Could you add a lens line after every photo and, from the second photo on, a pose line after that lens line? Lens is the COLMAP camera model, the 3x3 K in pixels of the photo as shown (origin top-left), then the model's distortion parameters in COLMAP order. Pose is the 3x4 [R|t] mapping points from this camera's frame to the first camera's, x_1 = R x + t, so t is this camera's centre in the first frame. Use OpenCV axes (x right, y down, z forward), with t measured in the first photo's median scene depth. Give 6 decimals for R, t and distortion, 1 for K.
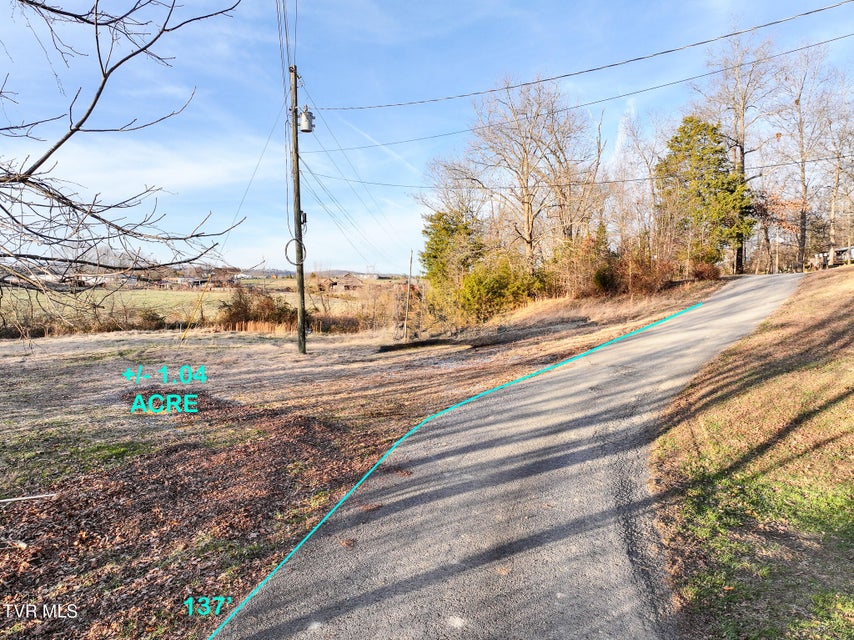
lens RADIAL K [[599.2, 0, 427.0], [0, 599.2, 320.0], [0, 0, 1]] dist [0.008380, -0.003456]
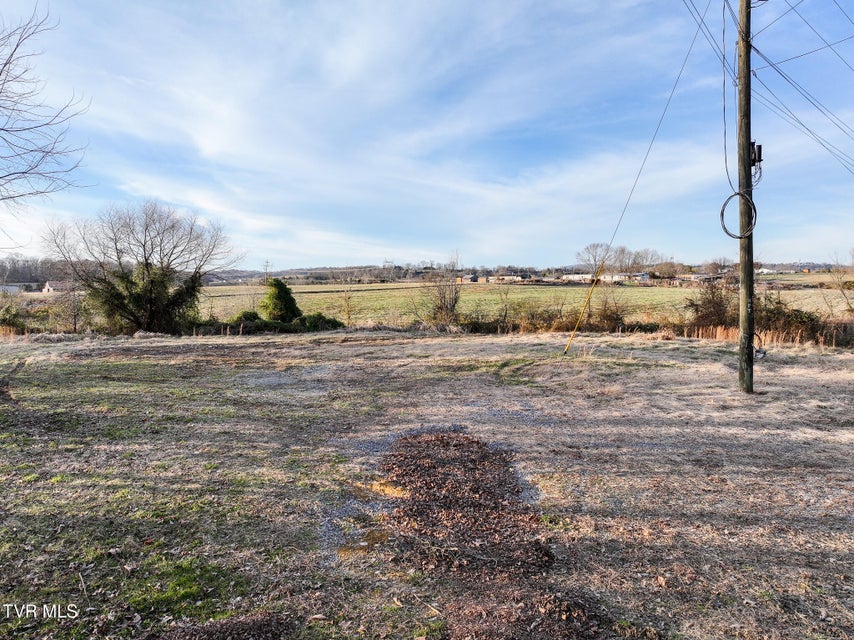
lens RADIAL K [[599.2, 0, 427.0], [0, 599.2, 320.0], [0, 0, 1]] dist [0.008380, -0.003456]
pose [[0.687157, 0.032251, -0.725792, -0.002397], [-0.029266, 0.999432, 0.016702, -0.013603], [0.725919, 0.009764, 0.687711, 0.377777]]
